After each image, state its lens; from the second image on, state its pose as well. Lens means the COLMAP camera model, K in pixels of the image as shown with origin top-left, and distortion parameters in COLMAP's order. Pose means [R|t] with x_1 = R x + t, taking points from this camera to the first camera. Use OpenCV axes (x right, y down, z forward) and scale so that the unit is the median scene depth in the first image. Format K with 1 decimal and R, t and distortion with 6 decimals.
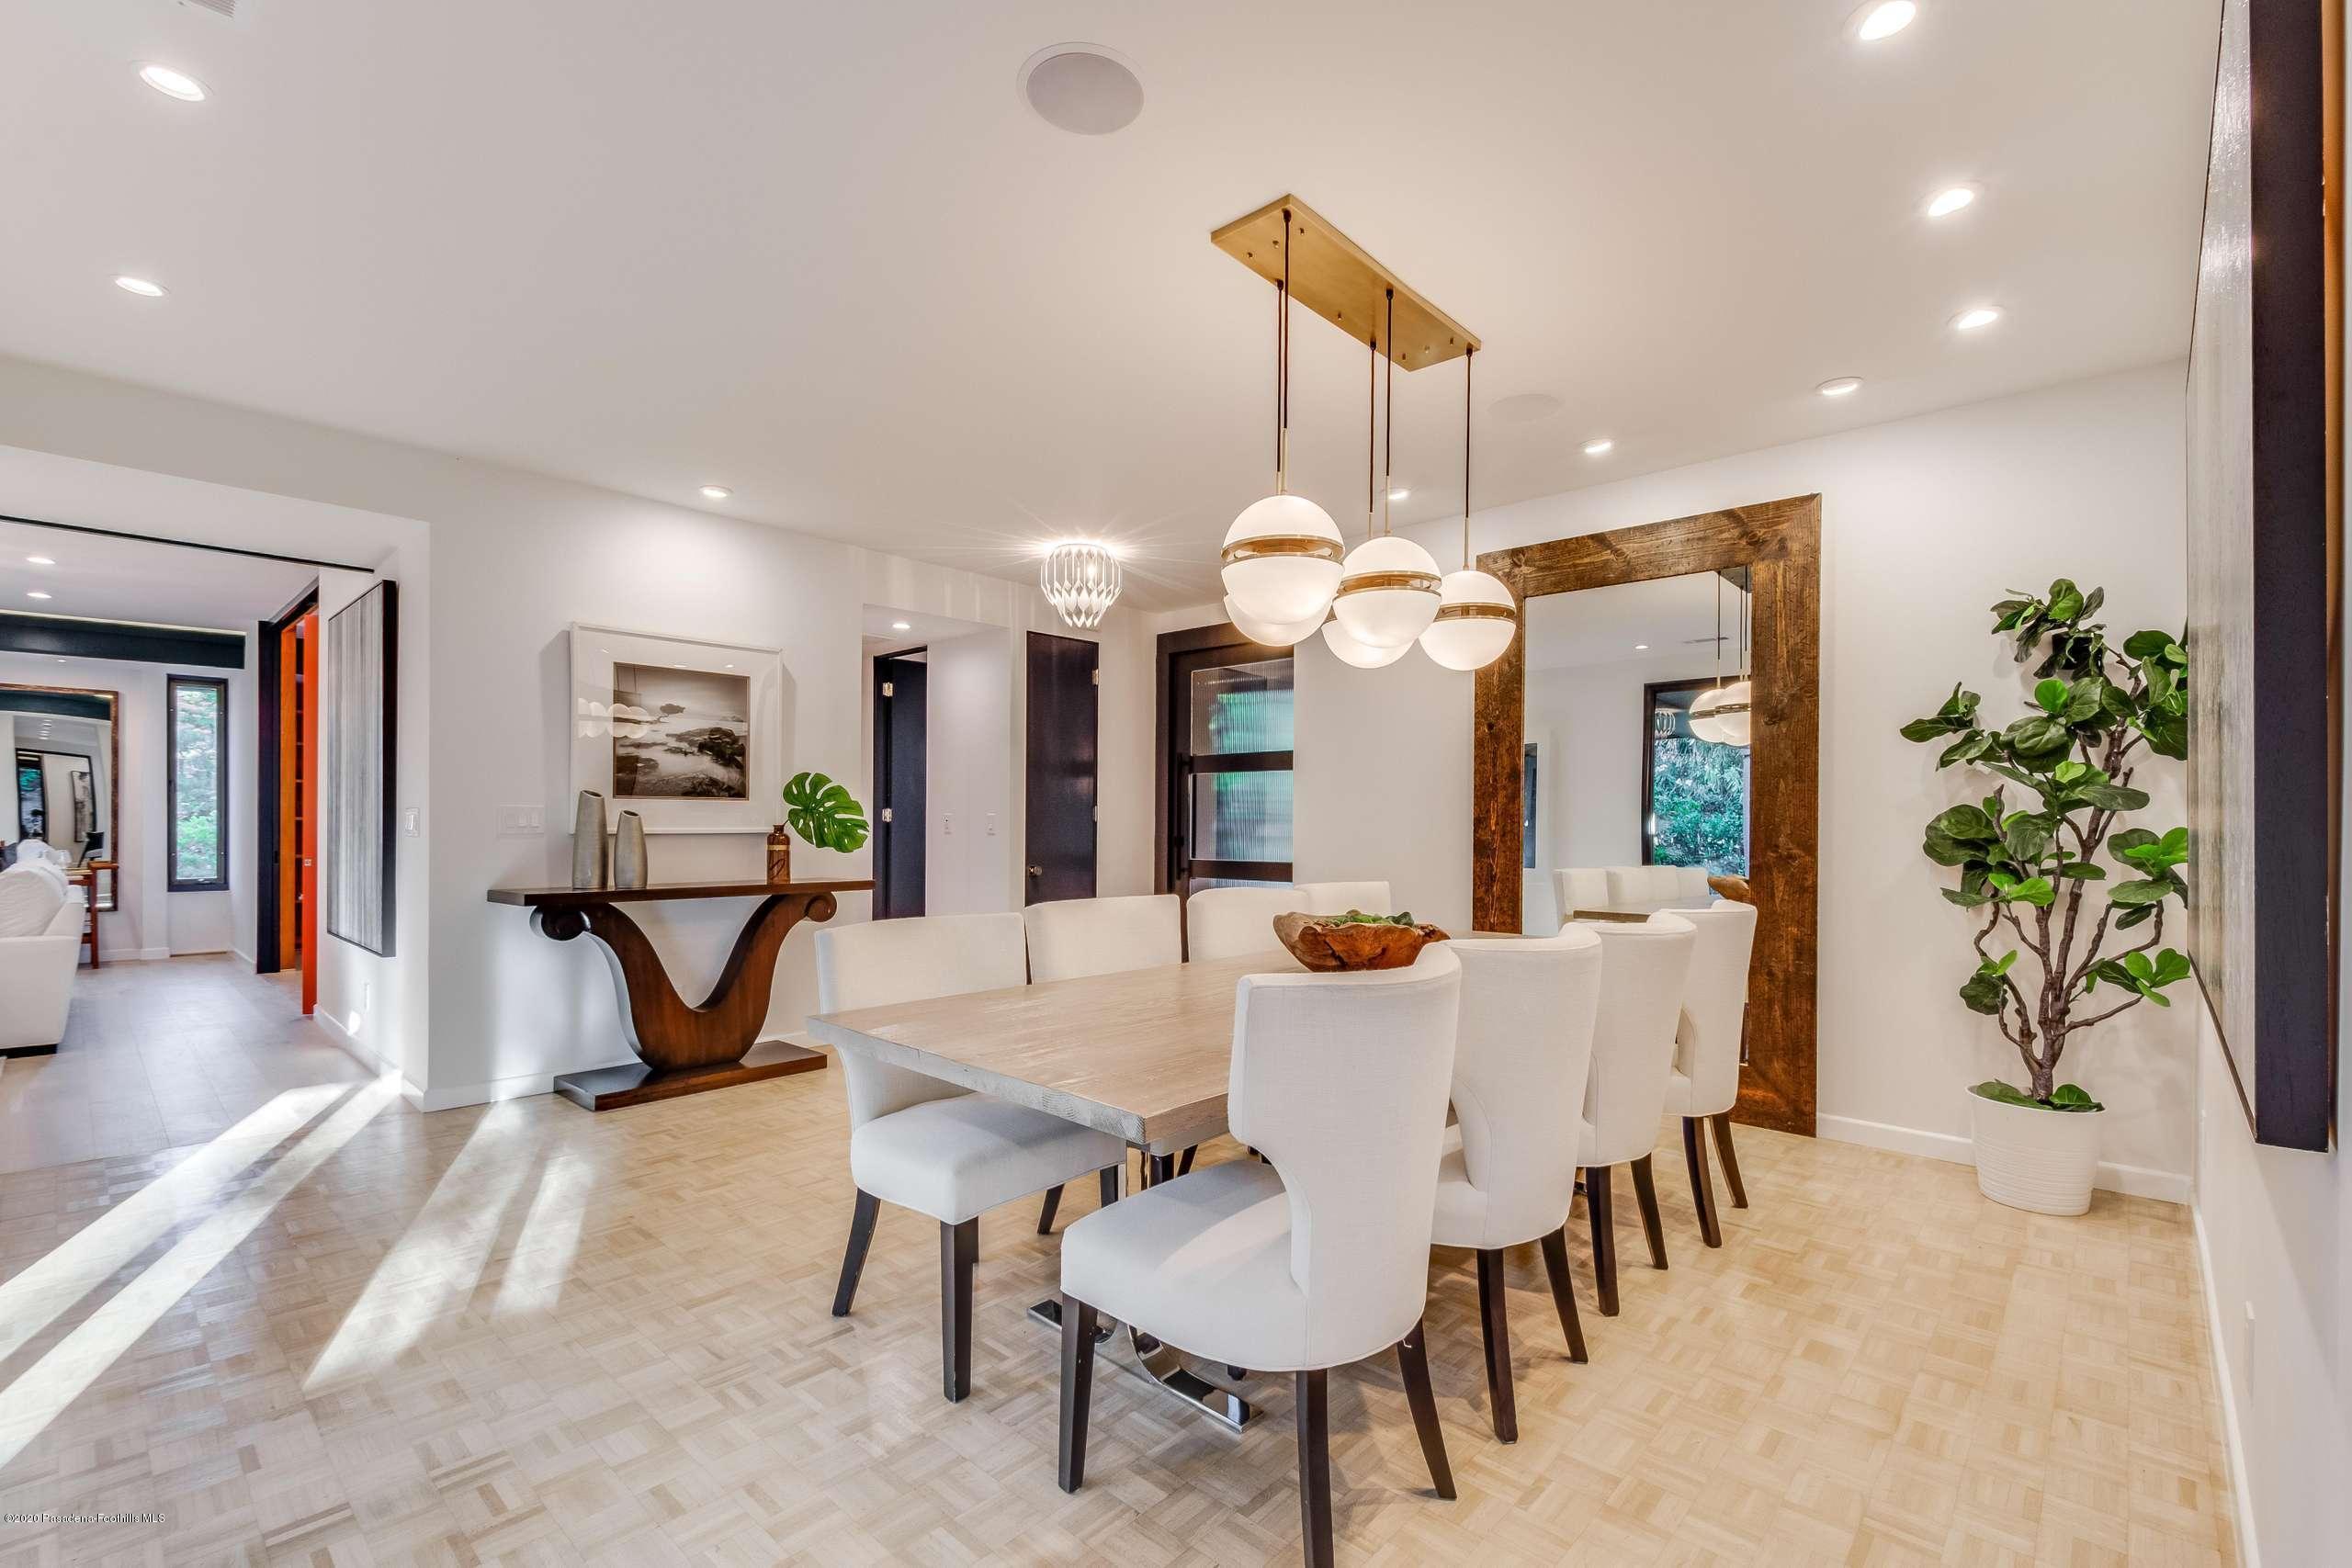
lens RADIAL K [[1016.2, 0, 1116.2], [0, 1016.2, 812.8], [0, 0, 1]] dist [-0.000751, -0.004097]
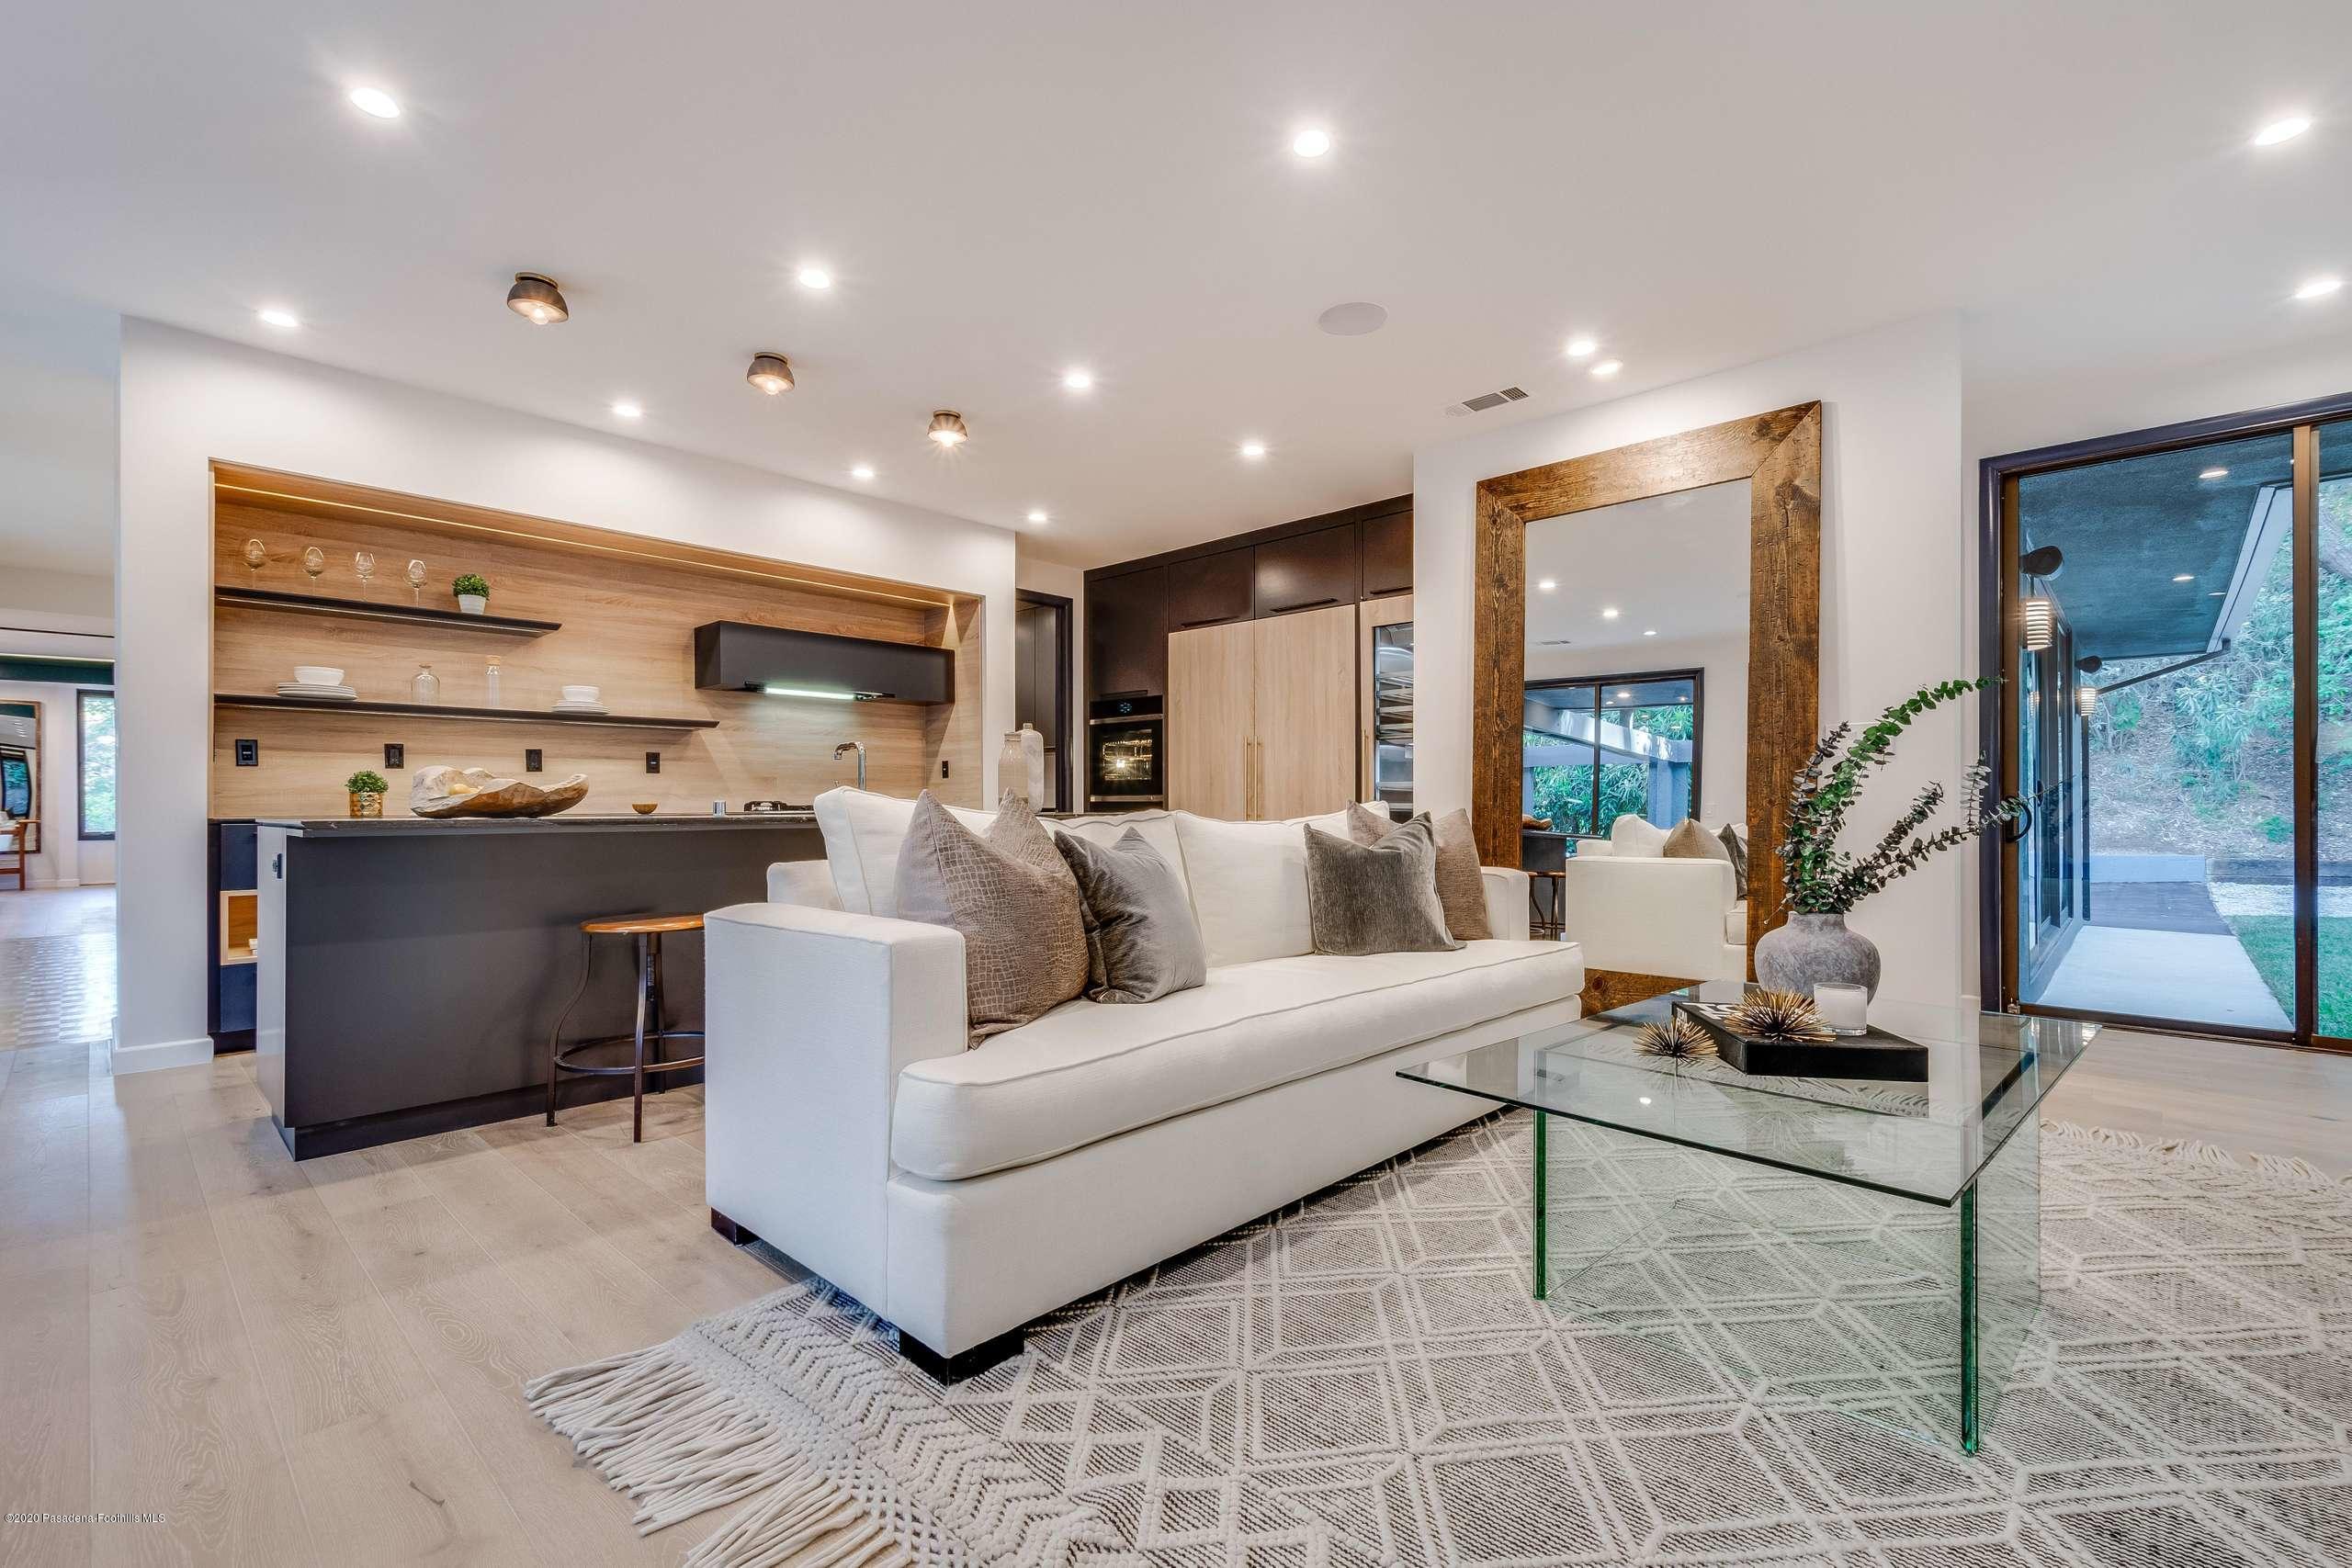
lens RADIAL K [[1016.2, 0, 1185.0], [0, 1016.2, 795.2], [0, 0, 1]] dist [-0.000751, -0.004097]
pose [[0.999643, -0.002758, 0.026576, 0.601858], [0.002889, 0.999984, -0.004910, 0.026028], [-0.026562, 0.004985, 0.999635, -0.478133]]
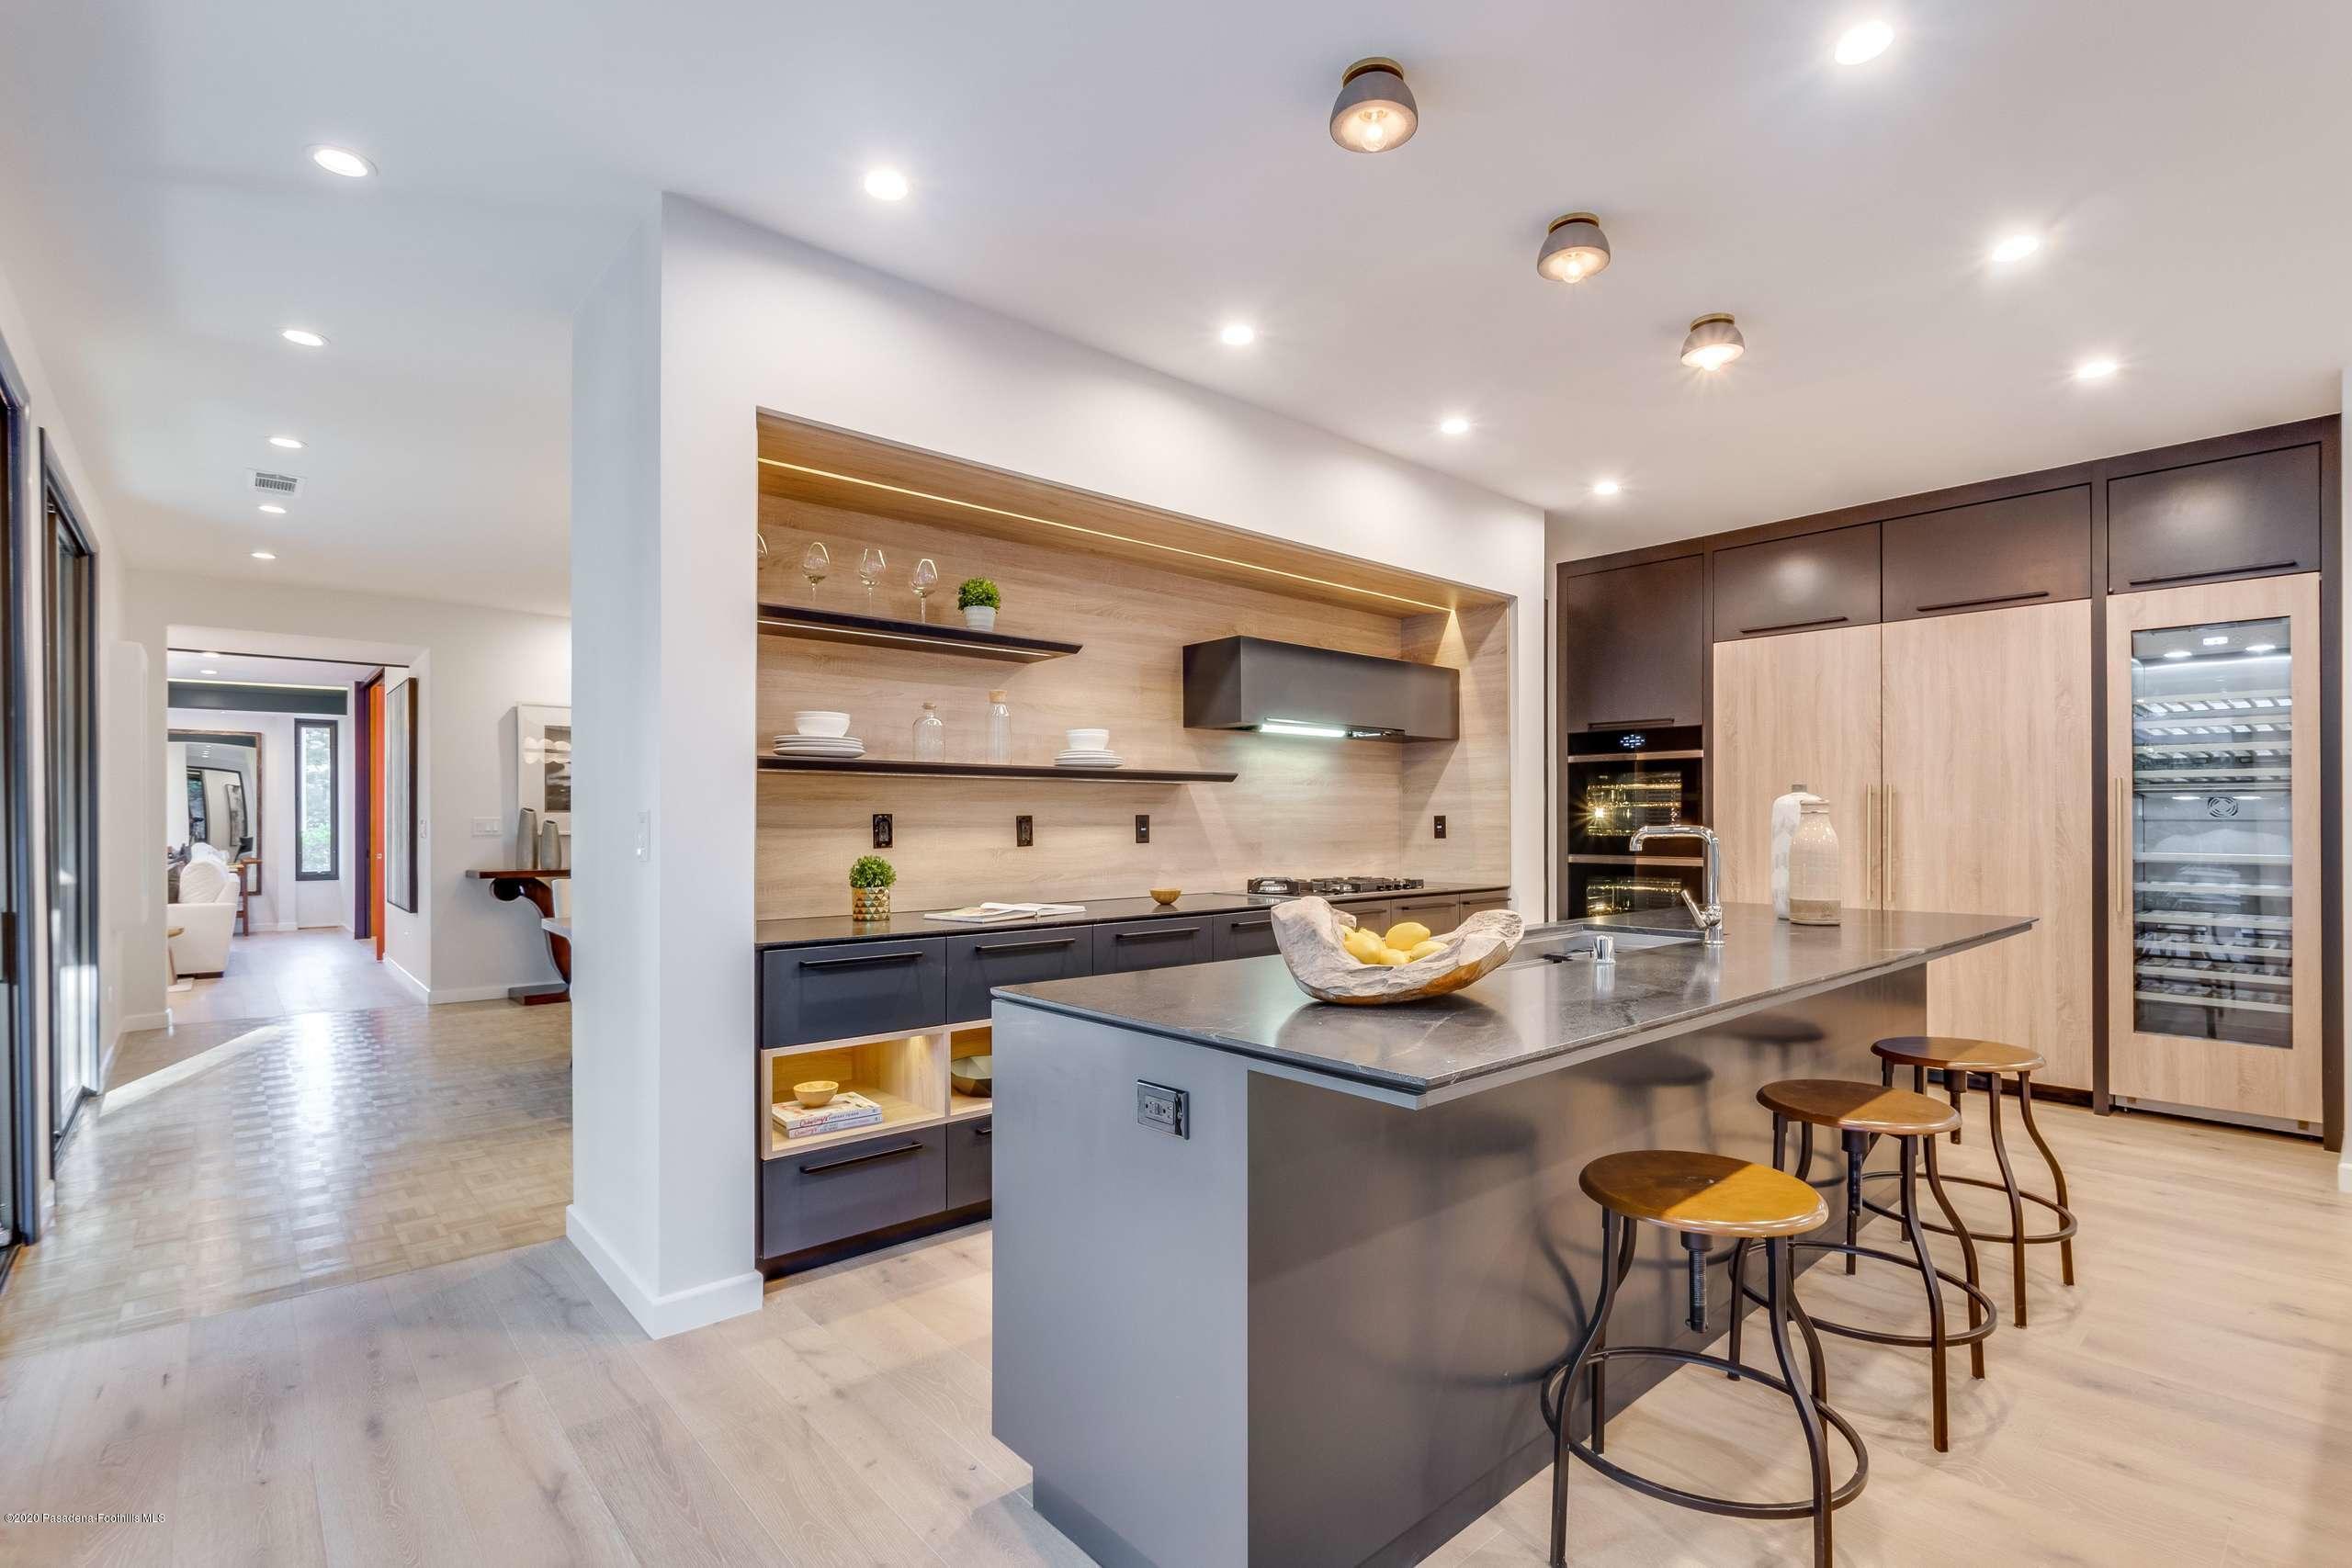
lens RADIAL K [[1100.6, 0, 1177.6], [0, 1100.6, 819.7], [0, 0, 1]] dist [-0.016065, 0.000006]
pose [[0.996643, -0.001396, -0.081856, 0.345724], [0.001576, 0.999996, 0.002133, -0.003551], [0.081852, -0.002255, 0.996642, -0.341885]]
